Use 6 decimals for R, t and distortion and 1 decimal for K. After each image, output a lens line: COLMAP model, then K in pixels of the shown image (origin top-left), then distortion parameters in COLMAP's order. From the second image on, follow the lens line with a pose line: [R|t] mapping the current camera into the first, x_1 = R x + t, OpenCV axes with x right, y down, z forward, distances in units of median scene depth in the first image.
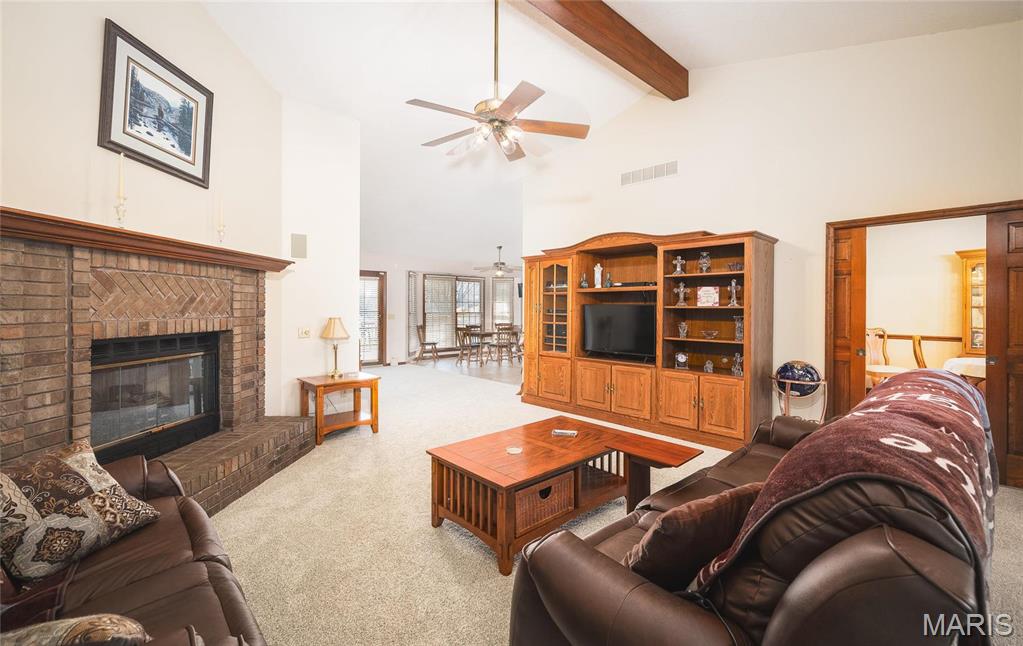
lens RADIAL K [[434.6, 0, 512.7], [0, 434.6, 310.8], [0, 0, 1]] dist [-0.000339, -0.000062]
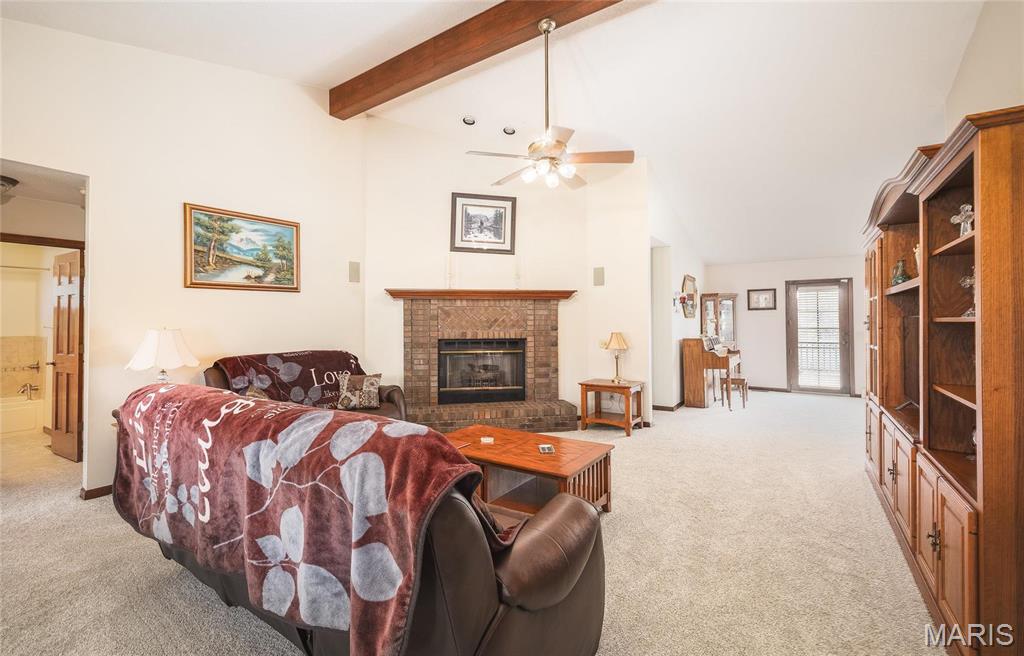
lens RADIAL K [[432.7, 0, 511.8], [0, 432.7, 320.1], [0, 0, 1]] dist [0.001671, 0.000236]
pose [[0.229130, -0.012214, -0.973319, 1.013806], [-0.002597, 0.999910, -0.013160, -0.002766], [0.973392, 0.005543, 0.229077, 0.653416]]
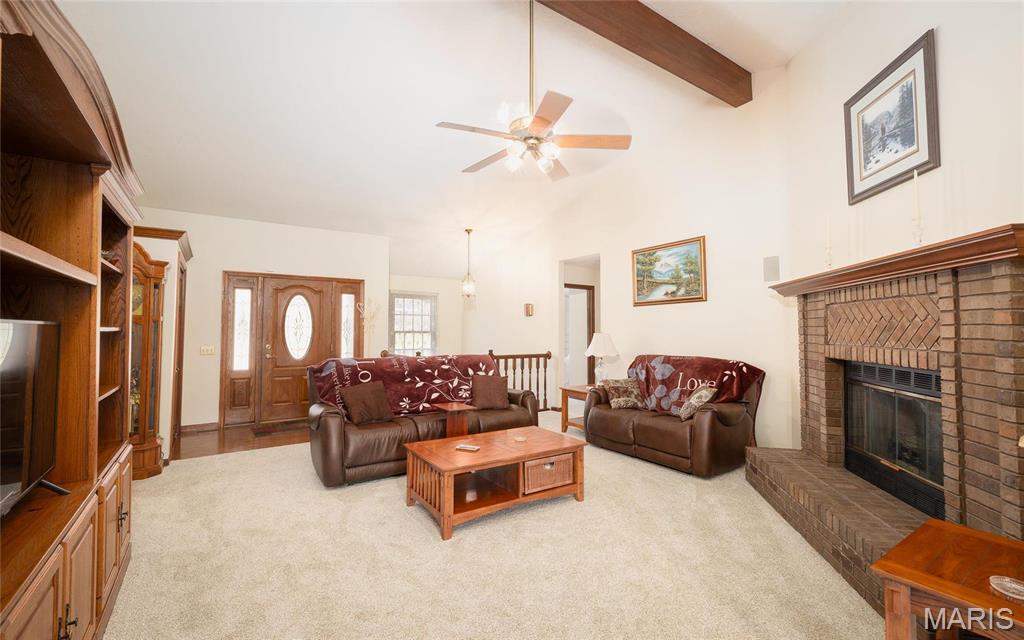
lens RADIAL K [[432.8, 0, 512.0], [0, 432.8, 320.0], [0, 0, 1]] dist [-0.000449, -0.000043]
pose [[-0.989033, -0.002018, 0.147681, -0.137380], [-0.004158, 0.999891, -0.014184, -0.021991], [-0.147636, -0.014643, -0.988933, 1.933416]]
